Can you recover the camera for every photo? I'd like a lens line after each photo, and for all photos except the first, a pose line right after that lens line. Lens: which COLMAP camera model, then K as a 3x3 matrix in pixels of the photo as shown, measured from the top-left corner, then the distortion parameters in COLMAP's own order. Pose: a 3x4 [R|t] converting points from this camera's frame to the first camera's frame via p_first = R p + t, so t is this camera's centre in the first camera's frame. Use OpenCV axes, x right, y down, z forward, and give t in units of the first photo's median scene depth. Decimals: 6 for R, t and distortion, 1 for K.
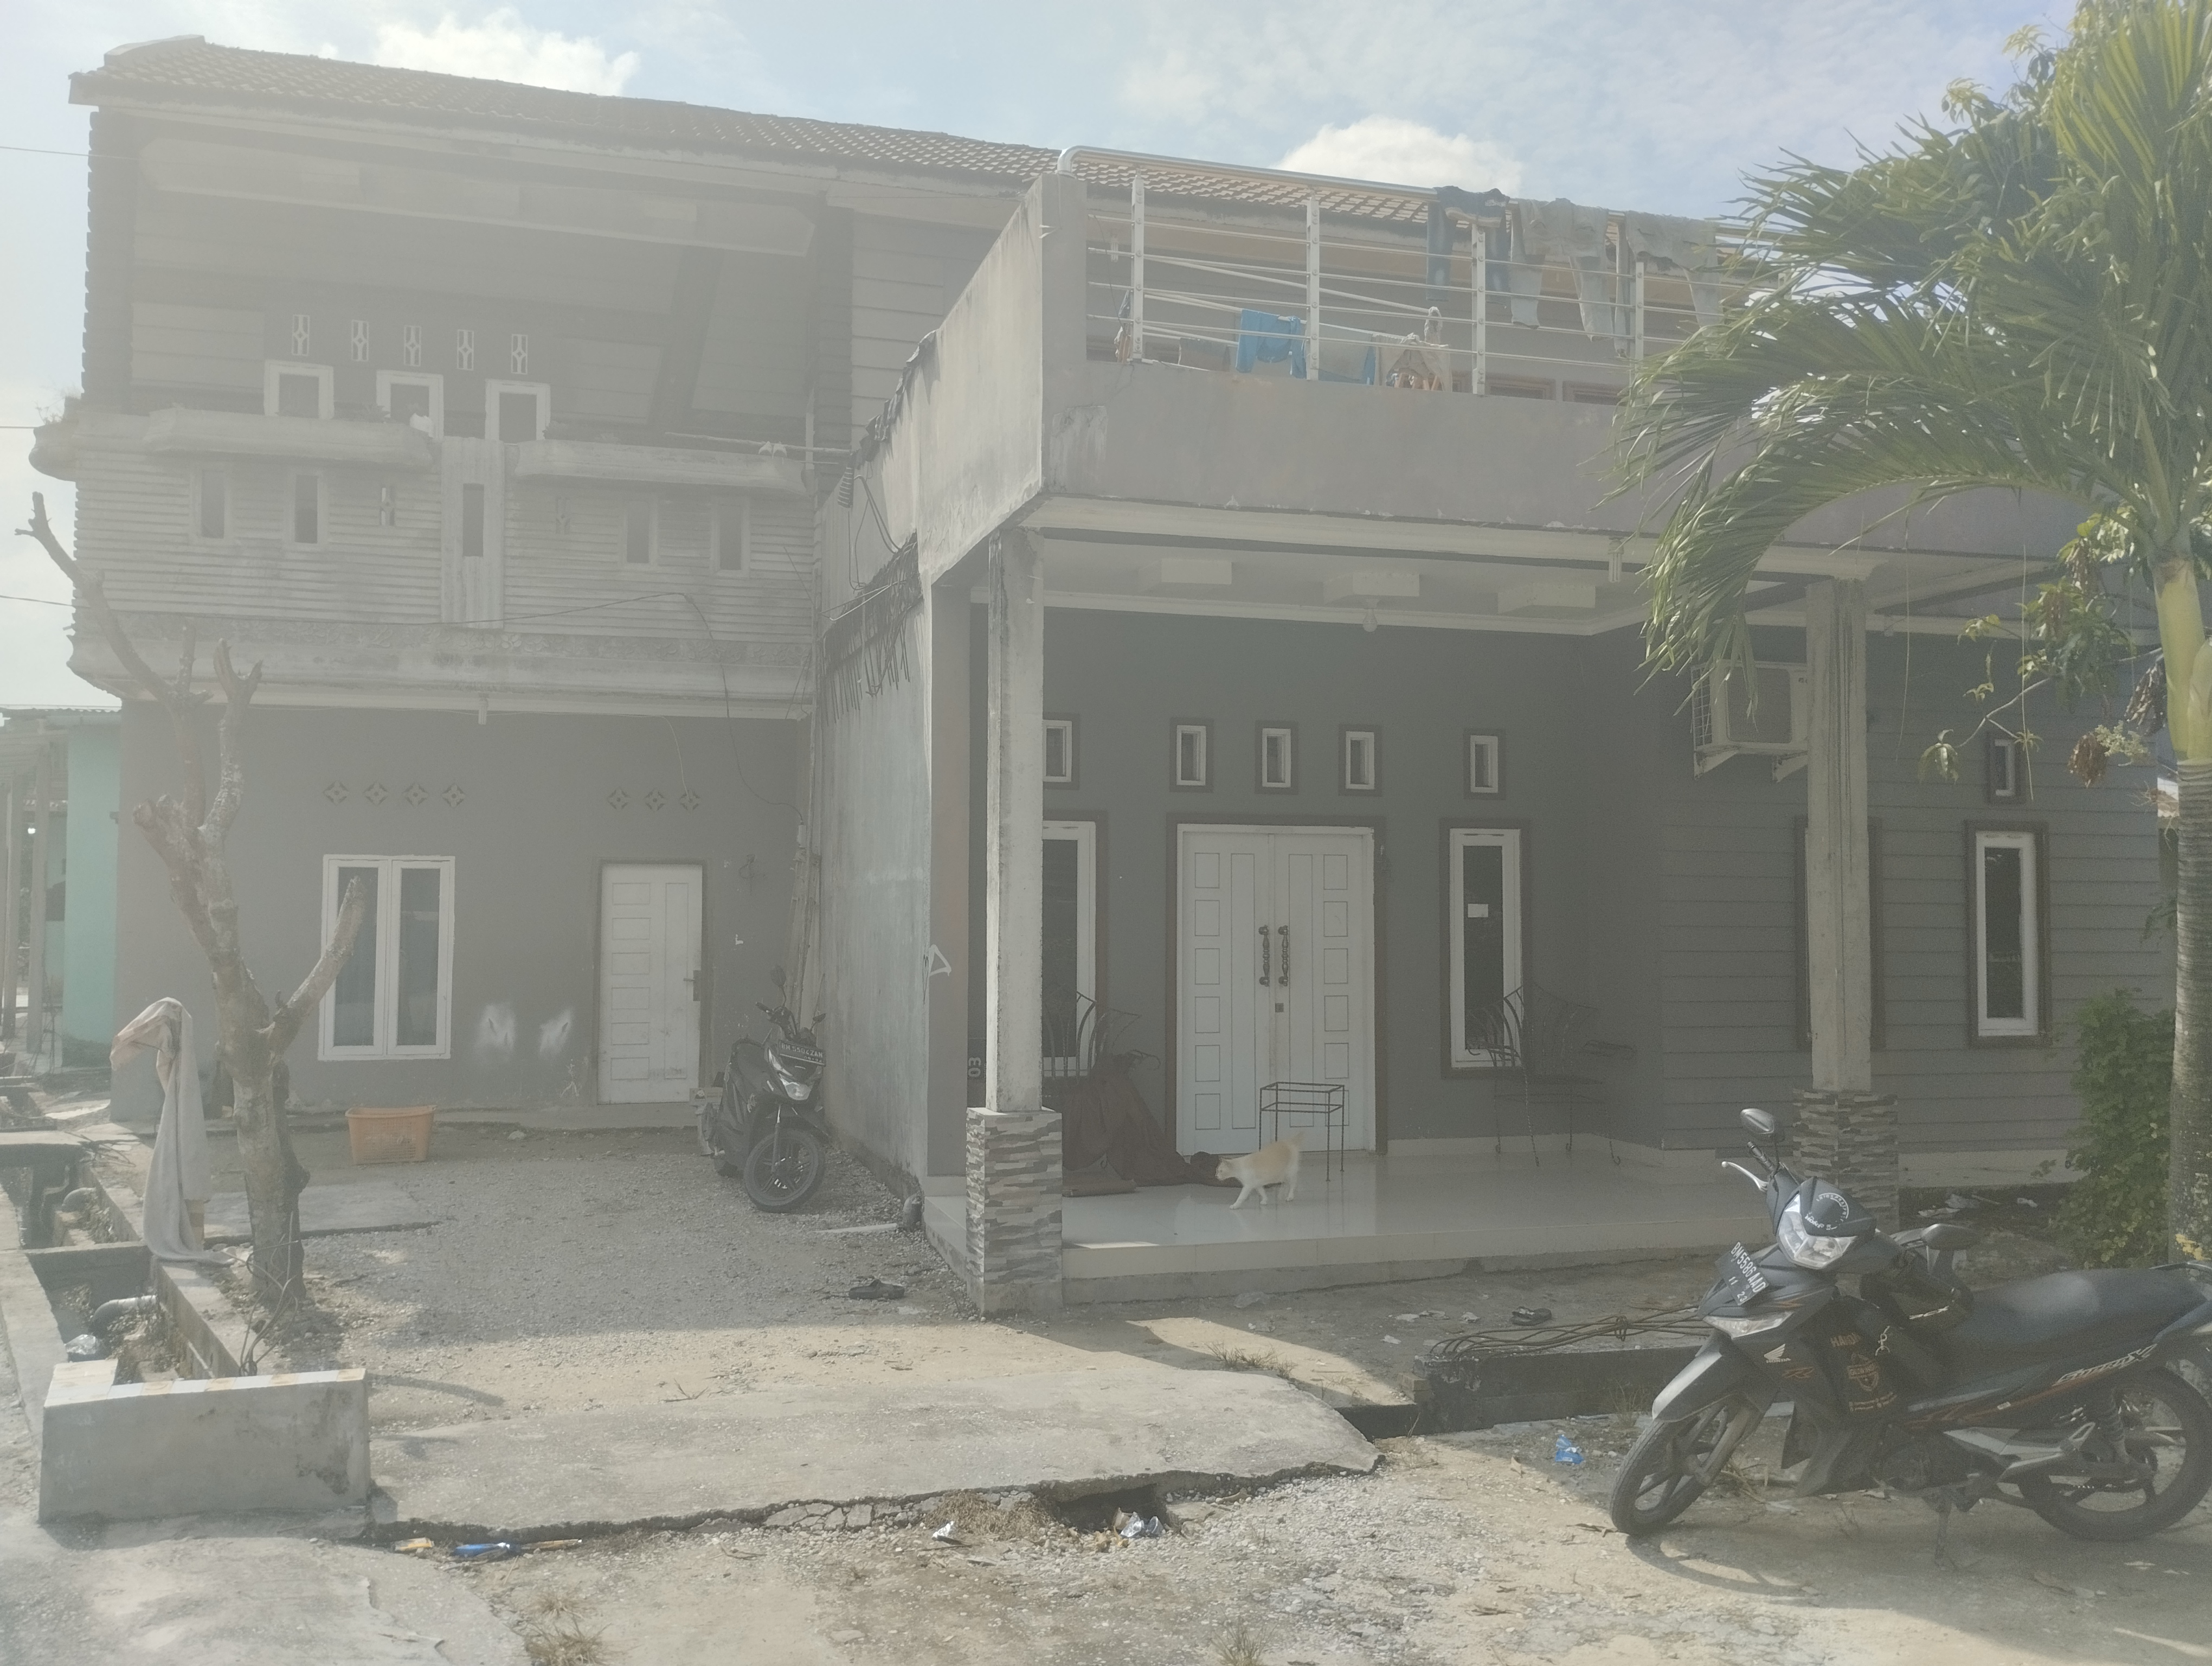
lens RADIAL K [[1867.7, 0, 1106.0], [0, 1867.7, 833.0], [0, 0, 1]] dist [0.036273, 0.004594]
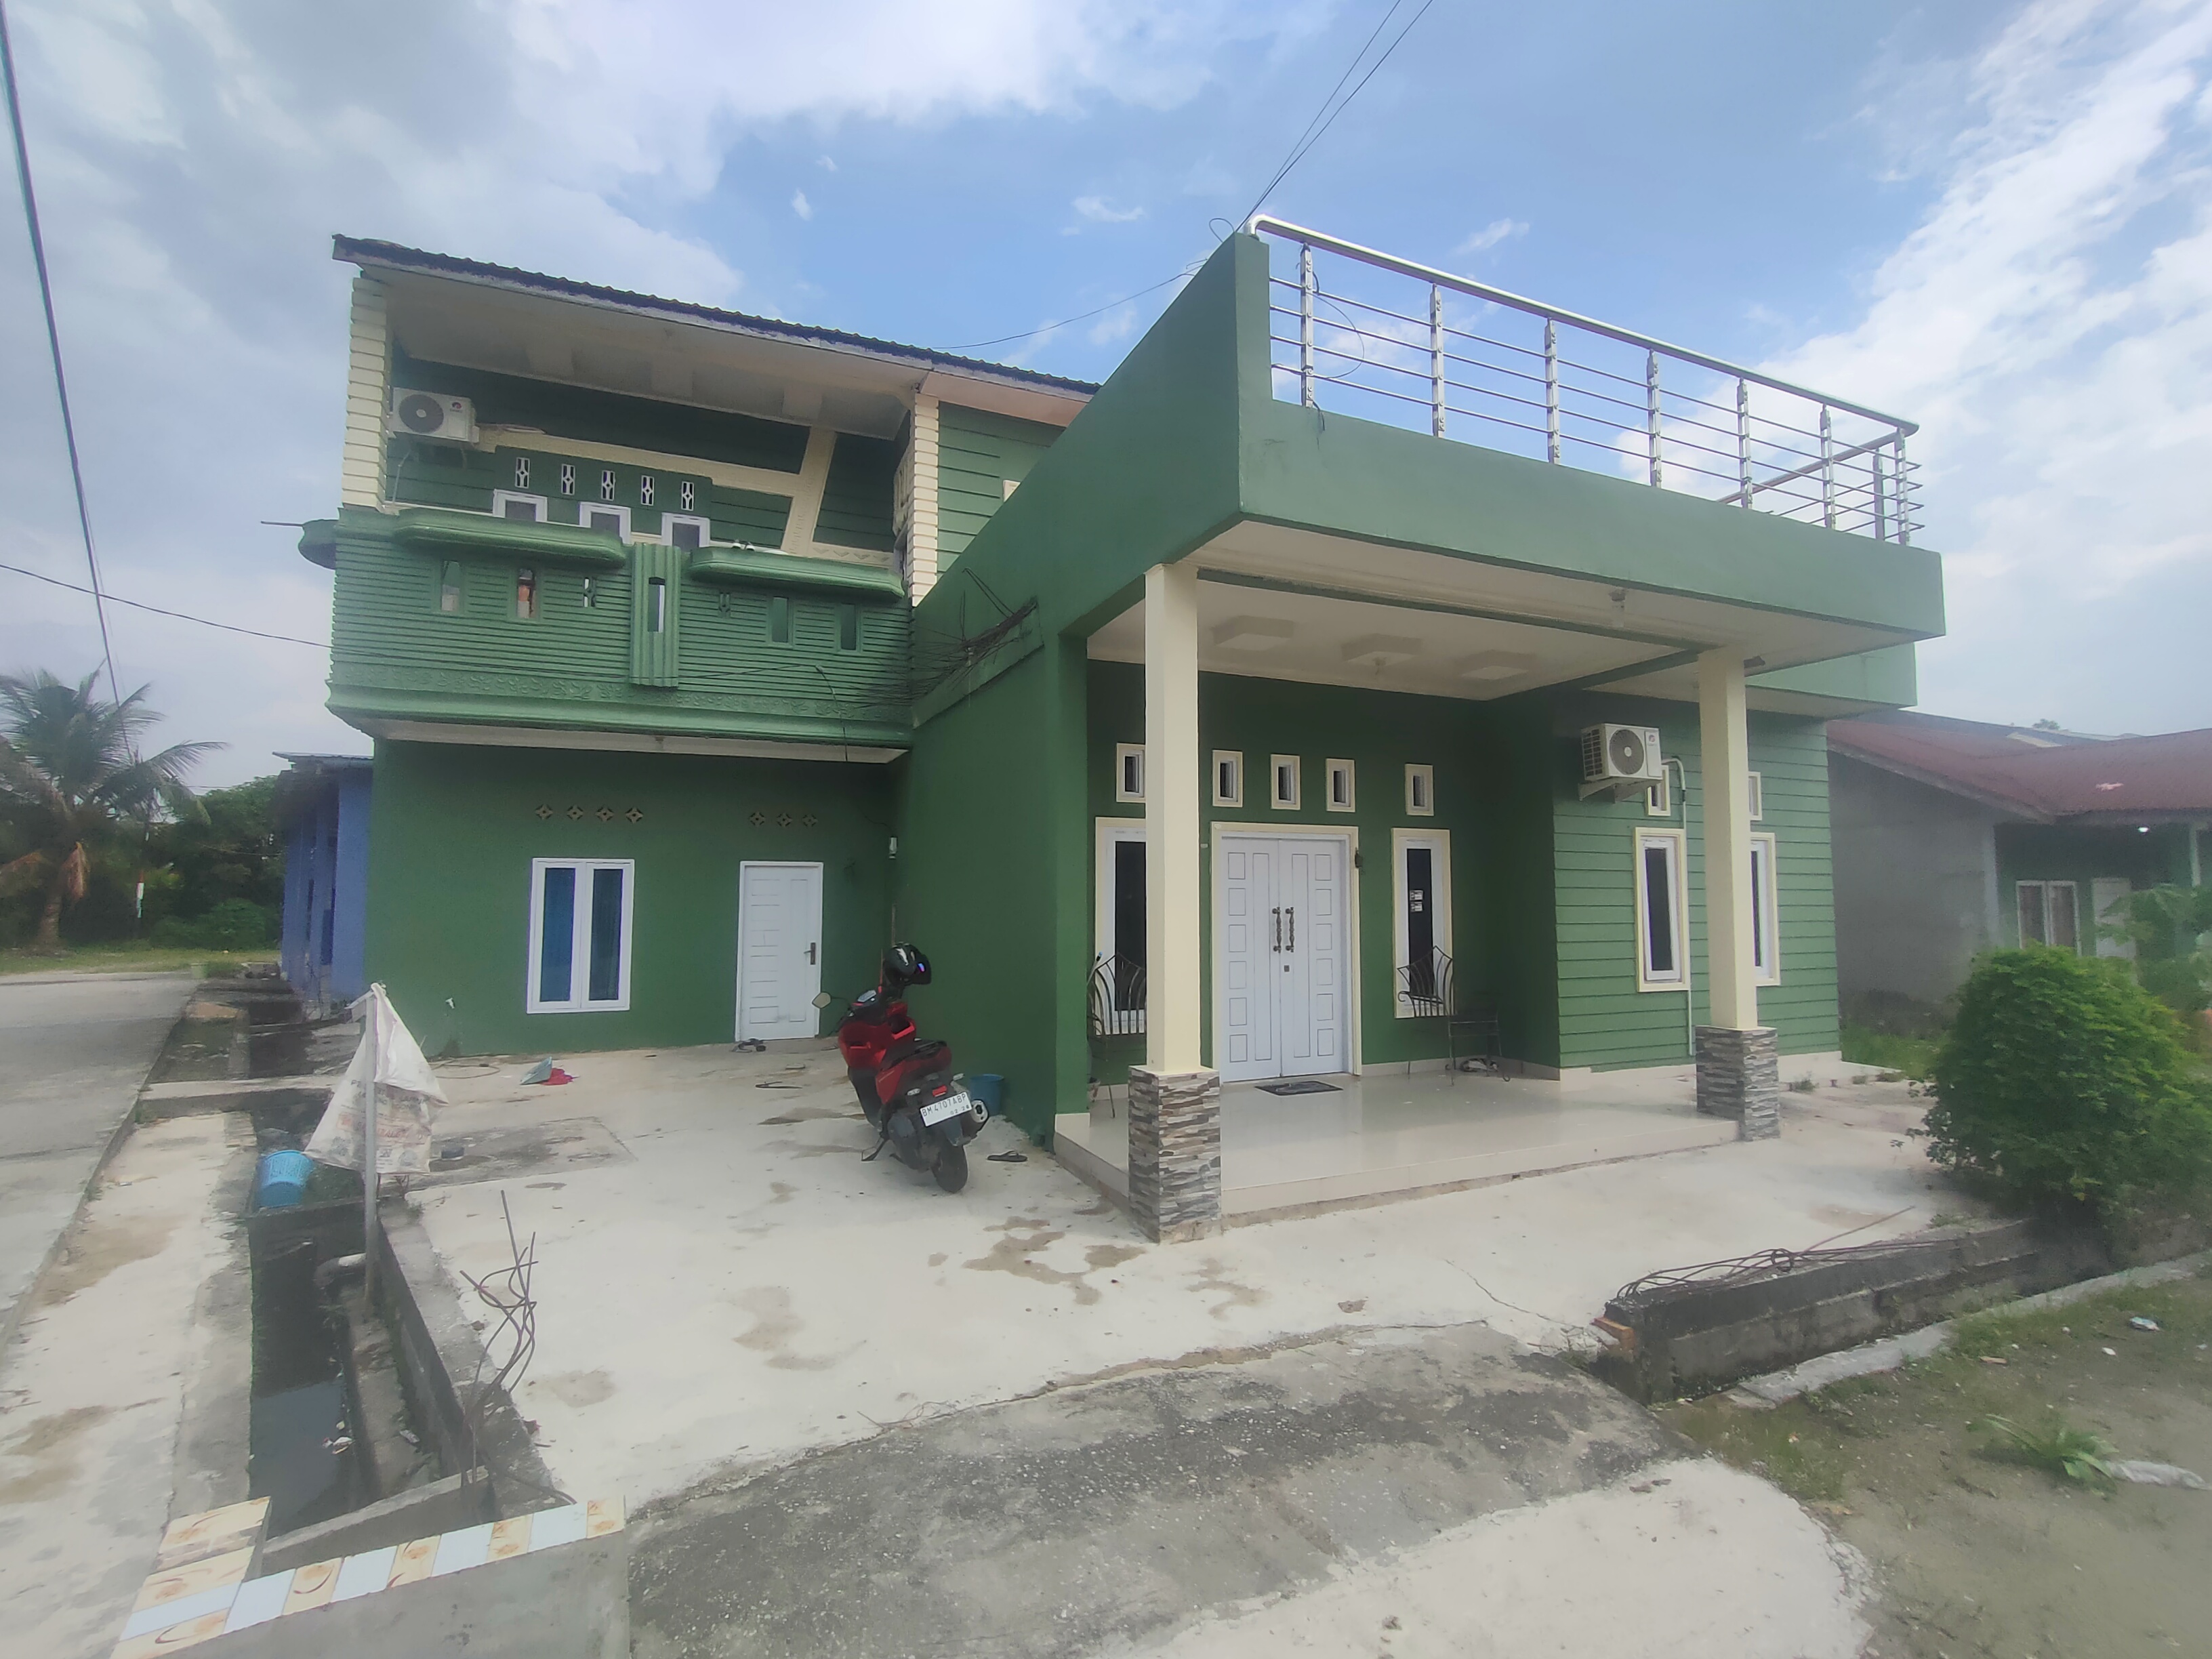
lens RADIAL K [[1020.1, 0, 1112.8], [0, 1020.1, 832.7], [0, 0, 1]] dist [0.001208, 0.000175]
pose [[0.991428, 0.003637, 0.130601, -0.129219], [-0.000515, 0.999713, -0.023935, 0.013493], [-0.130651, 0.023663, 0.991146, 0.286902]]
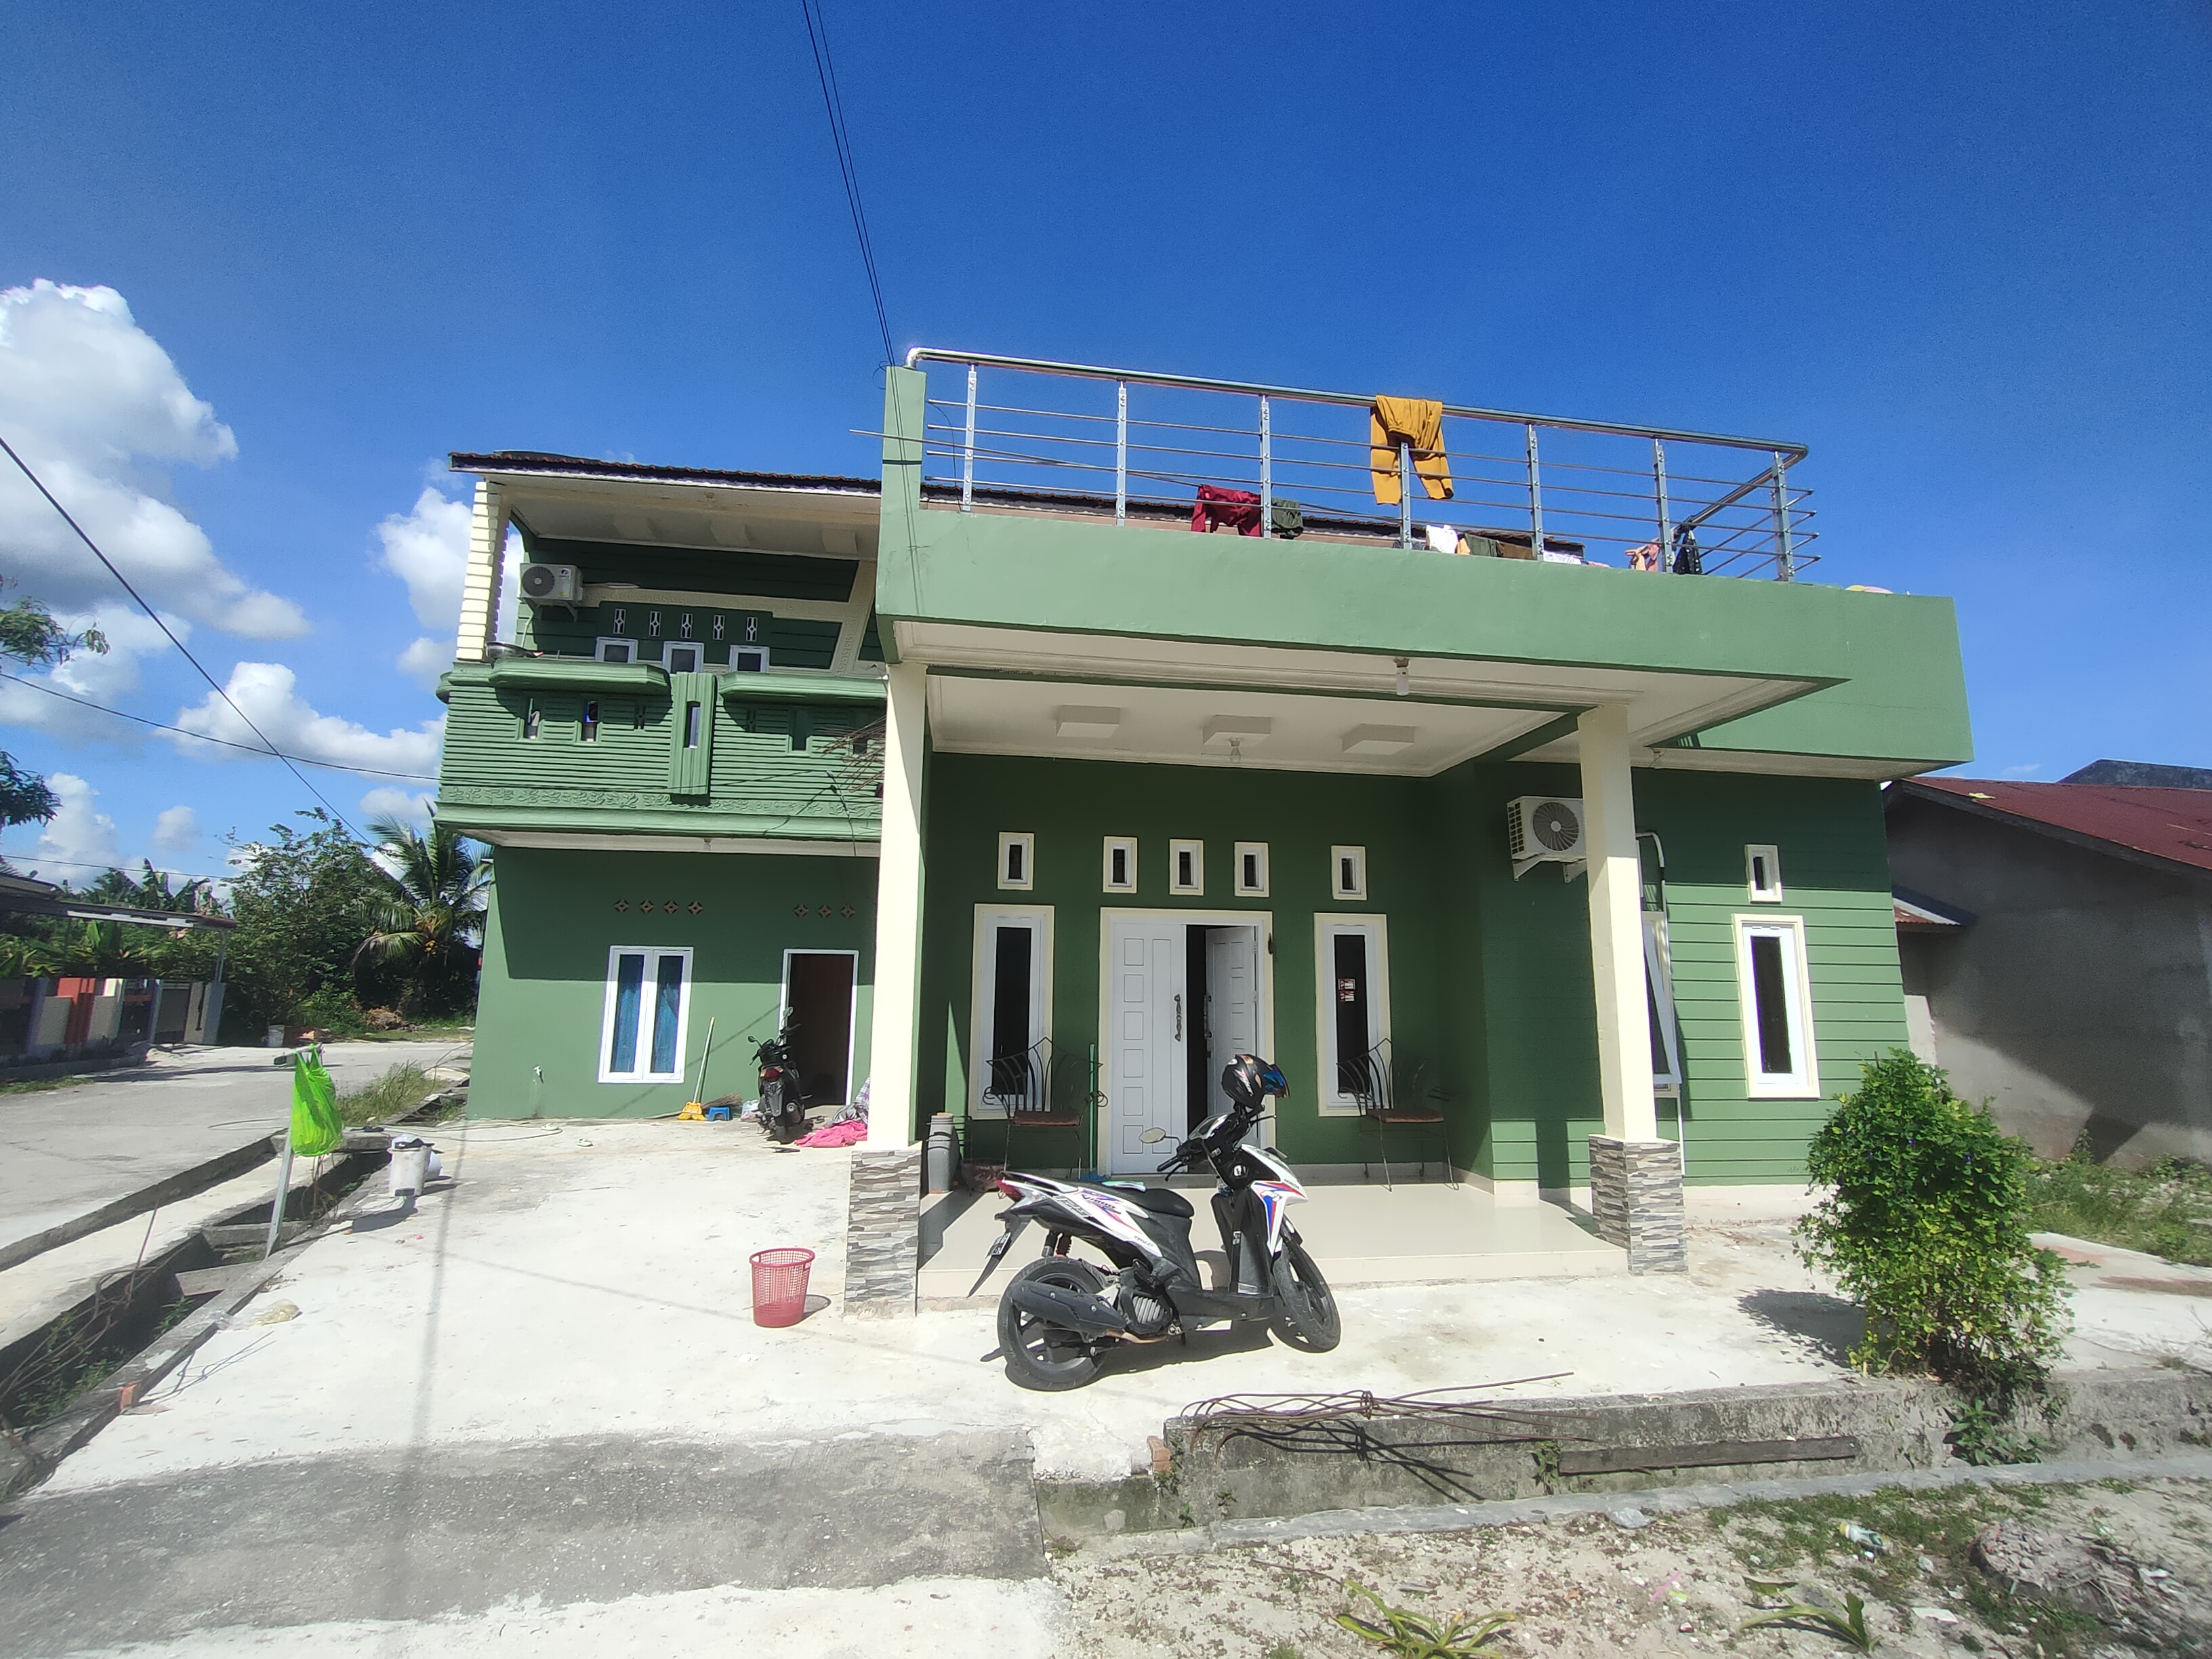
lens RADIAL K [[1020.1, 0, 1112.8], [0, 1020.1, 832.7], [0, 0, 1]] dist [0.001208, 0.000175]
pose [[0.991833, -0.012647, -0.126917, 0.135634], [-0.002167, 0.993258, -0.115906, 0.019700], [0.127527, 0.115234, 0.985118, 0.272026]]
